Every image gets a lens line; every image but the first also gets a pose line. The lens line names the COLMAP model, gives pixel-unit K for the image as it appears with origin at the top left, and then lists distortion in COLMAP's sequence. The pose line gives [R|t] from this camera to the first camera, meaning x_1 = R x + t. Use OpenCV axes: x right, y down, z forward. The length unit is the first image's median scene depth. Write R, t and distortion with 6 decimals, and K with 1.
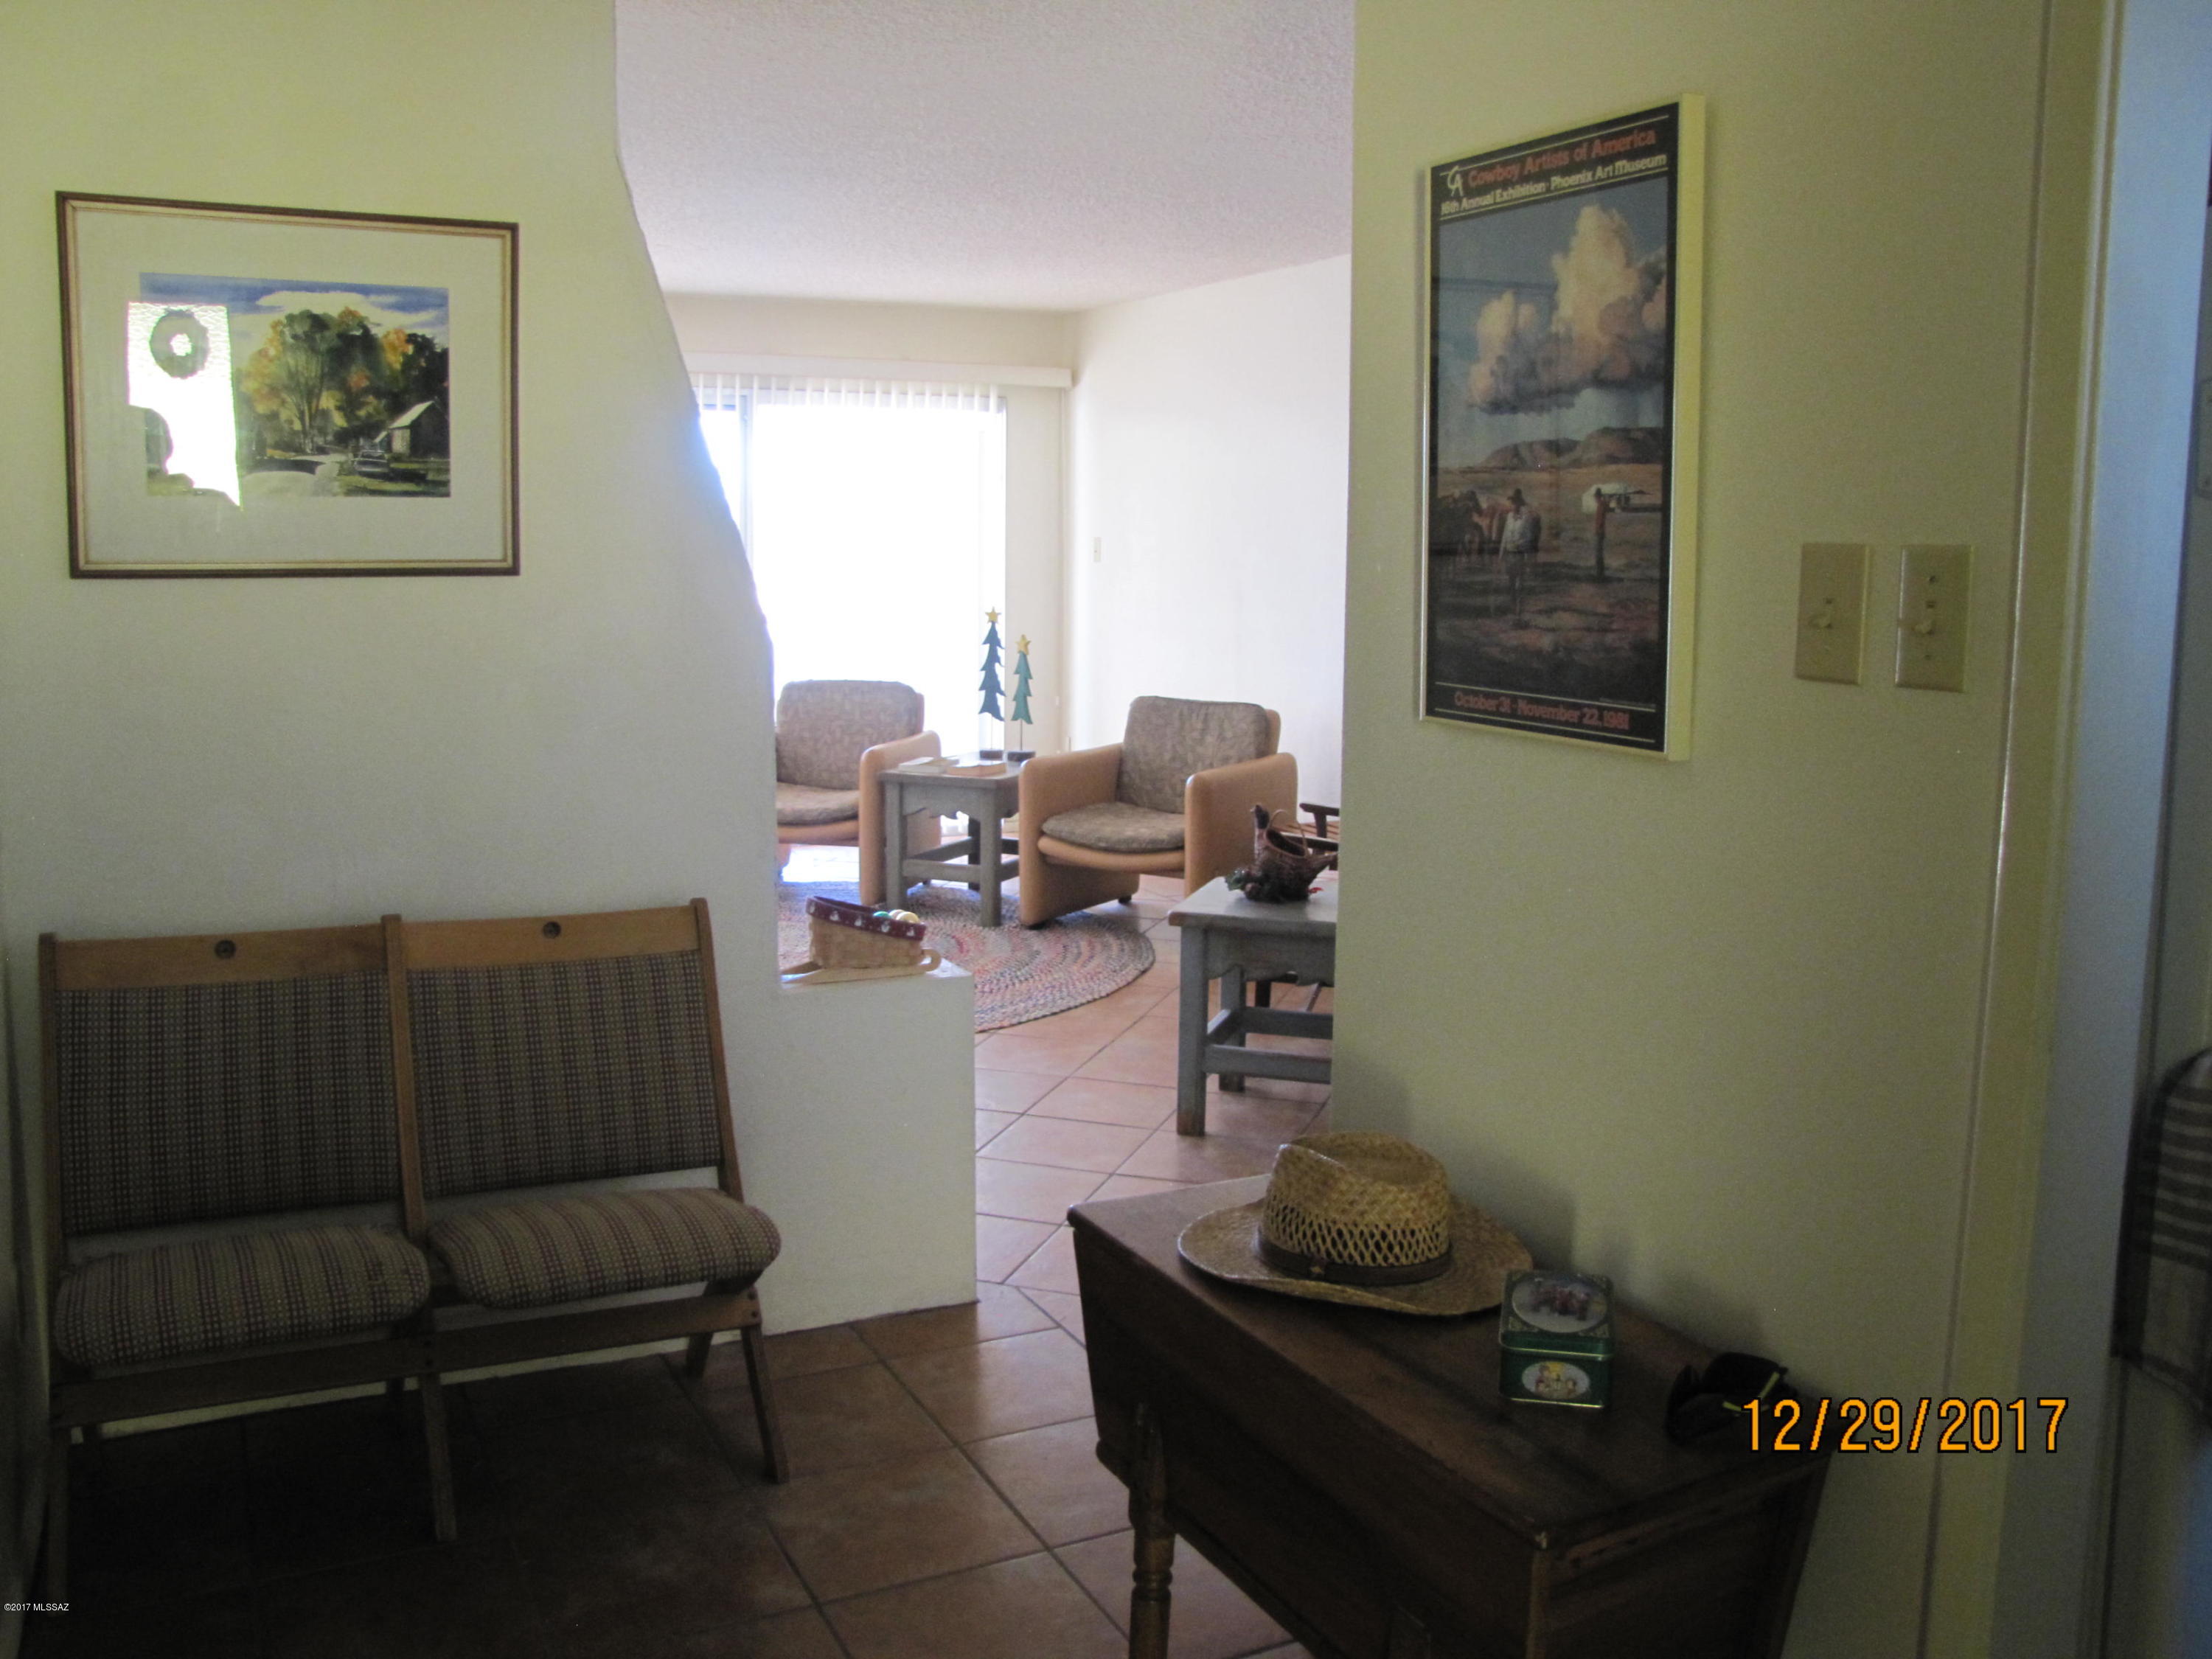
lens RADIAL K [[1875.9, 0, 1085.5], [0, 1875.9, 792.3], [0, 0, 1]] dist [-0.176603, 0.148866]
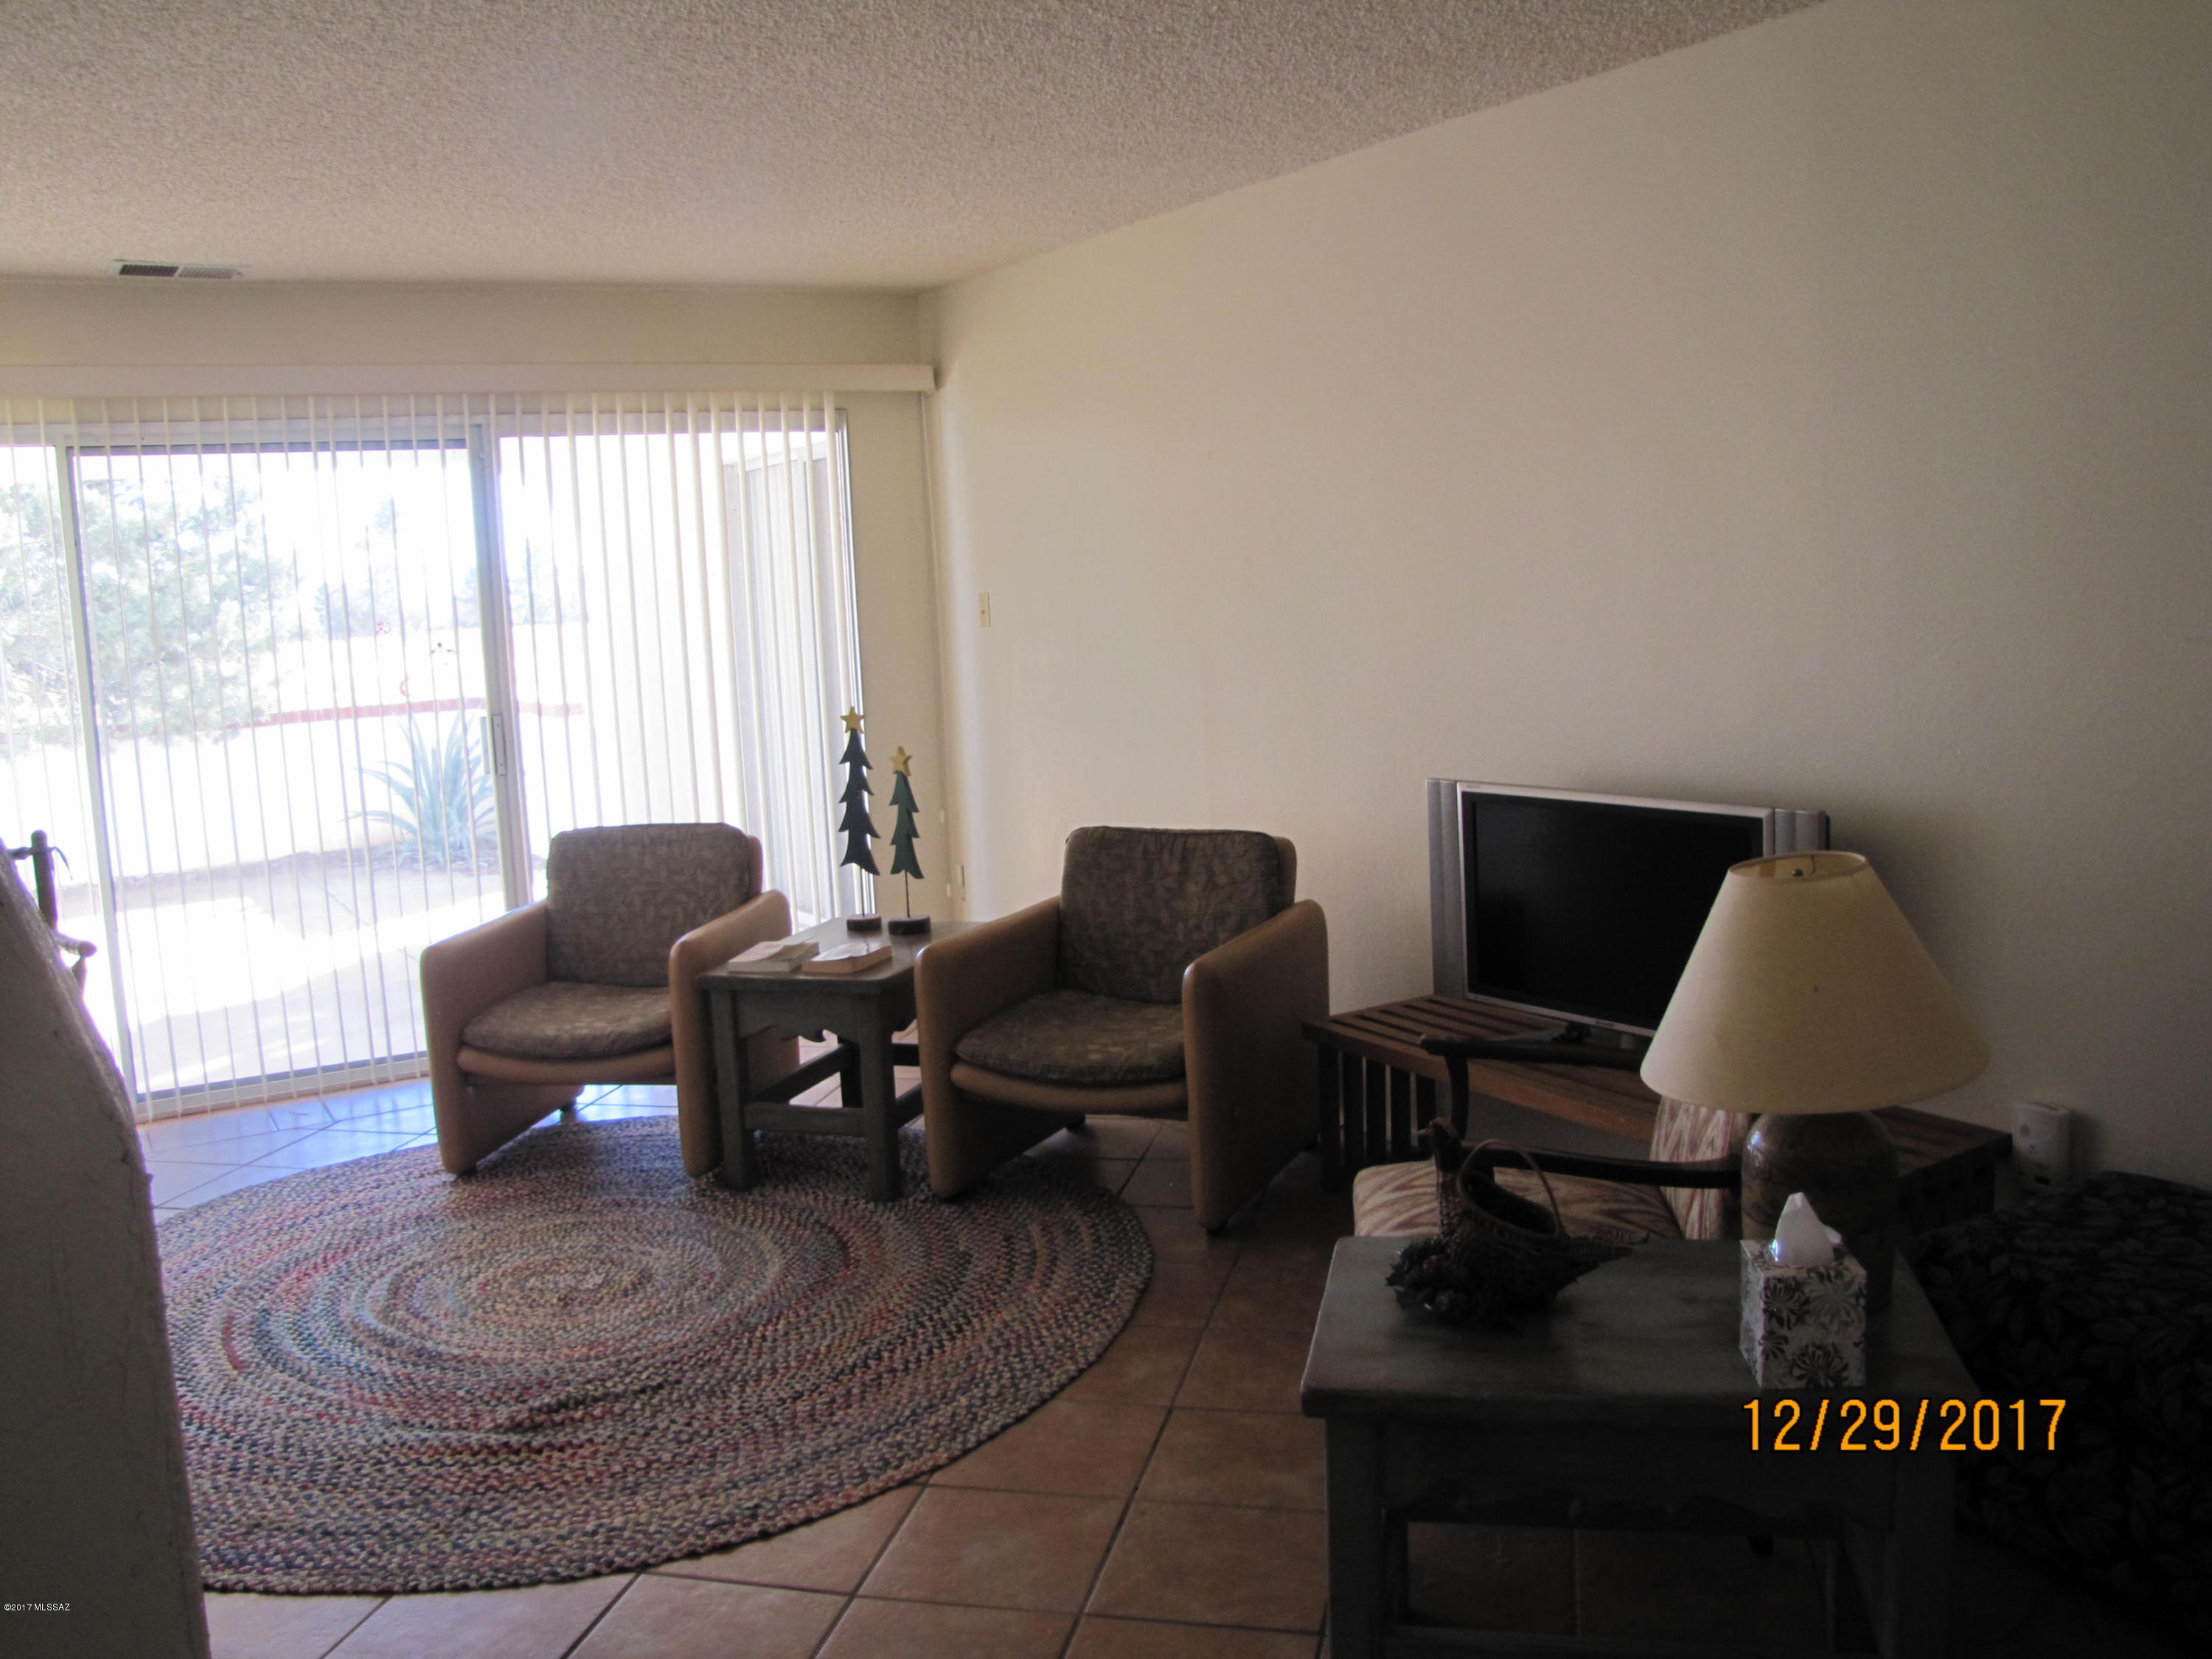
lens RADIAL K [[1875.9, 0, 1085.5], [0, 1875.9, 792.3], [0, 0, 1]] dist [-0.176603, 0.148866]
pose [[0.994205, -0.068545, 0.082811, -0.024344], [0.070271, 0.997364, -0.018107, -0.052013], [-0.081352, 0.023821, 0.996401, 0.330114]]
